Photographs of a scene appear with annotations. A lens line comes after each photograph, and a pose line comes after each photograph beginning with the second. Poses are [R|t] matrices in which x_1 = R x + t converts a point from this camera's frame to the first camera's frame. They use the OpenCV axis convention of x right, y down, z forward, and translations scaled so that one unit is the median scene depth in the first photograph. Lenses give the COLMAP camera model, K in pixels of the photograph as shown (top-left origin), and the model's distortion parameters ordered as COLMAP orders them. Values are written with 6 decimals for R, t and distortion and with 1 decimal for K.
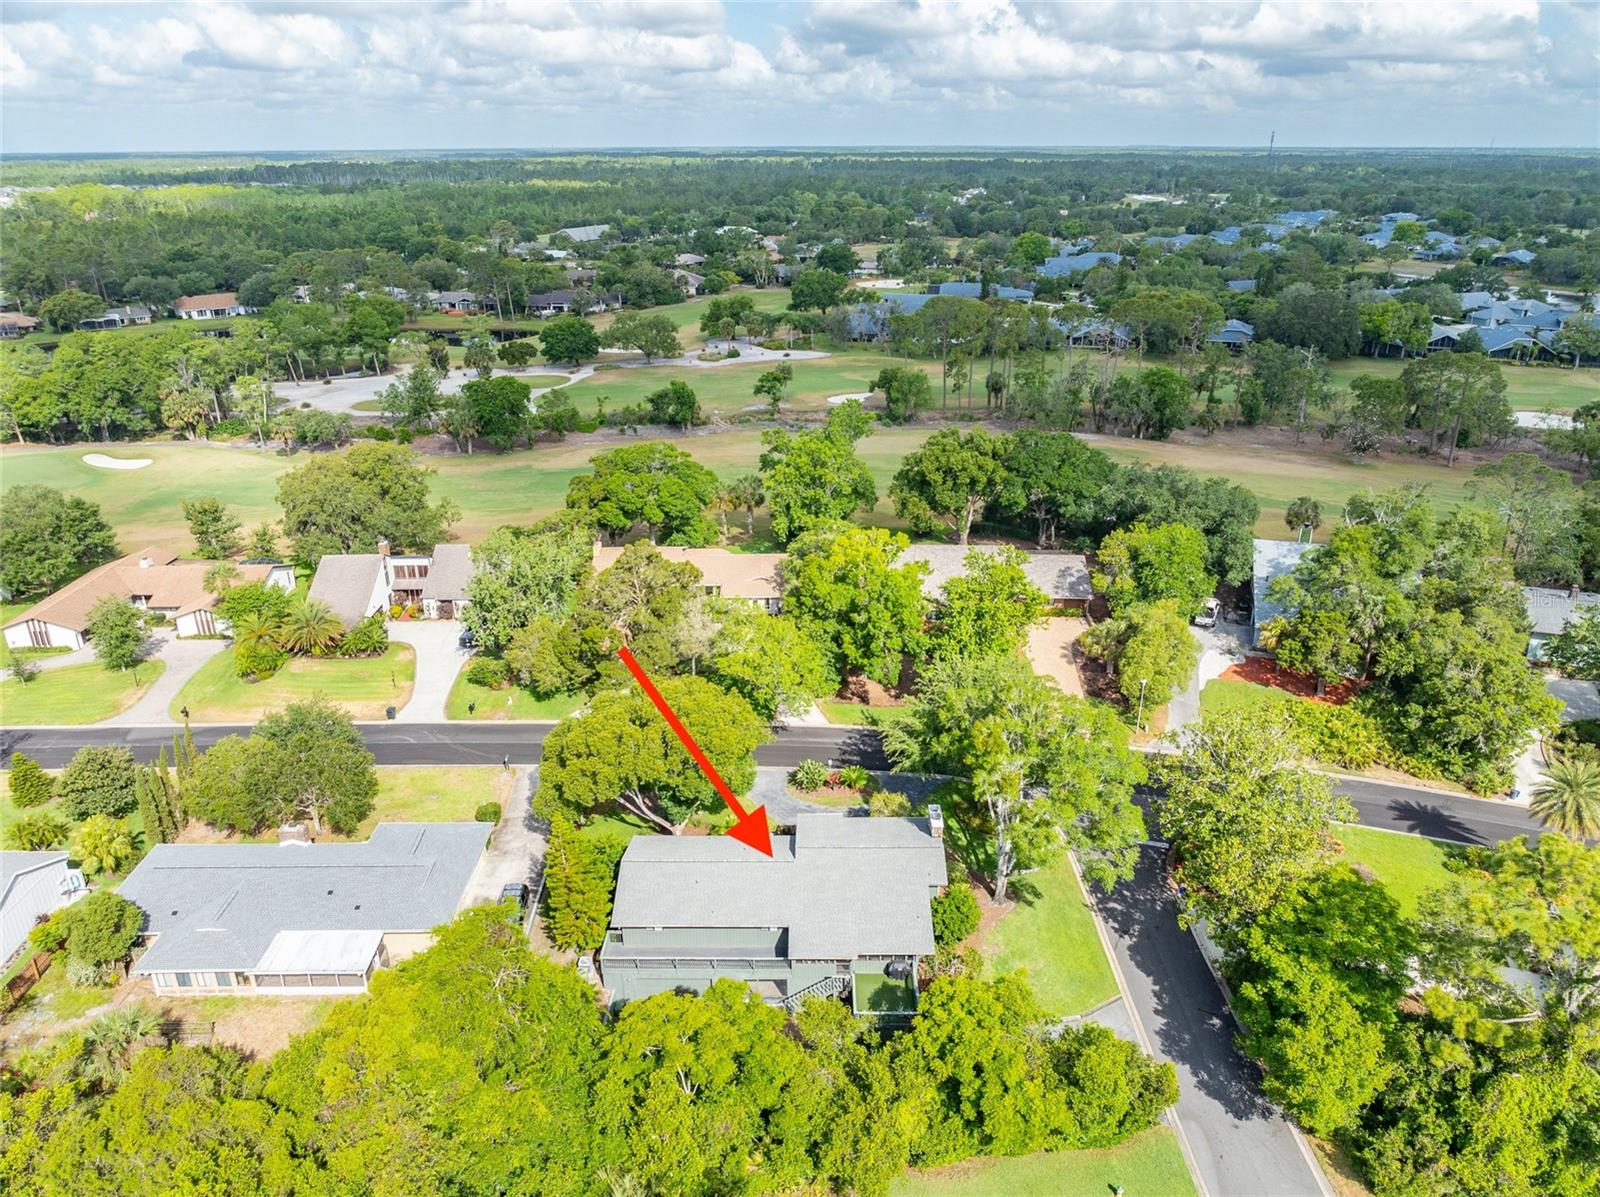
lens RADIAL K [[1120.8, 0, 804.5], [0, 1120.8, 596.3], [0, 0, 1]] dist [-0.027798, 0.015075]
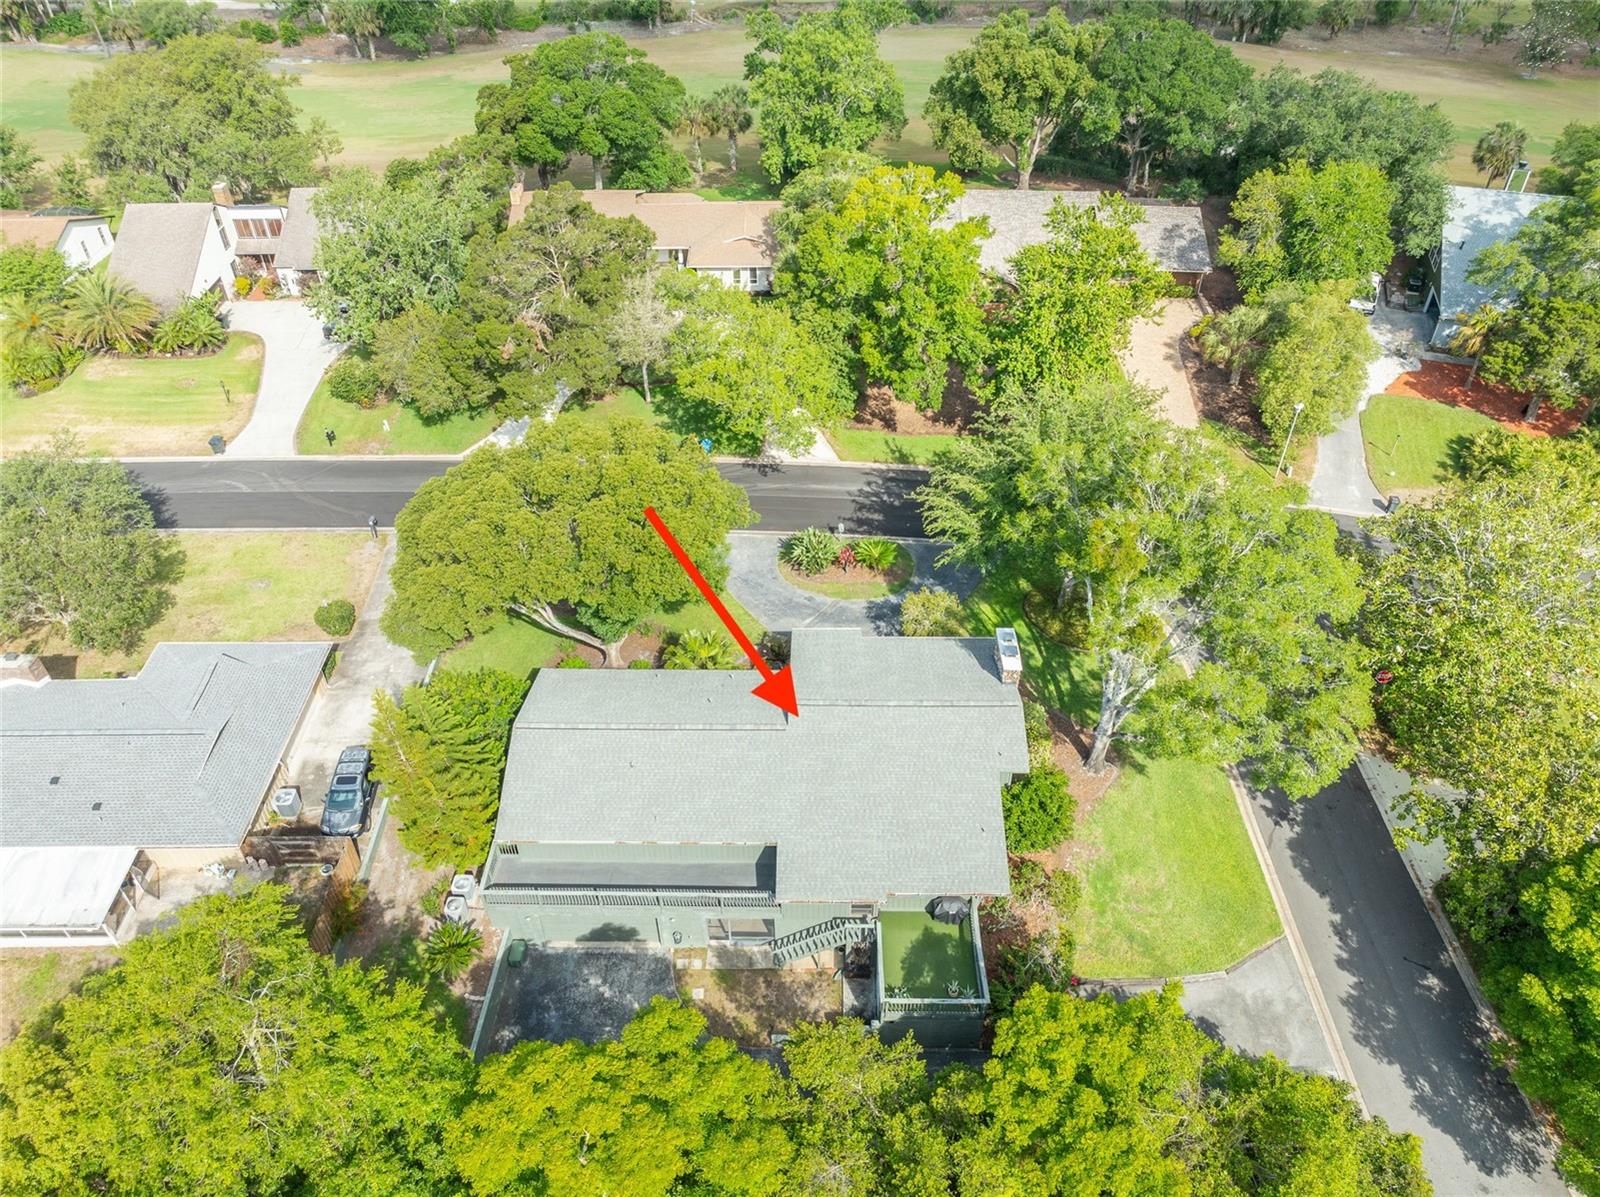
lens RADIAL K [[1120.8, 0, 804.5], [0, 1120.8, 596.3], [0, 0, 1]] dist [-0.027798, 0.015075]
pose [[0.999991, 0.004183, -0.000851, 0.000936], [-0.003723, 0.952126, 0.305684, -0.018997], [0.002089, -0.305678, 0.952133, 0.285006]]
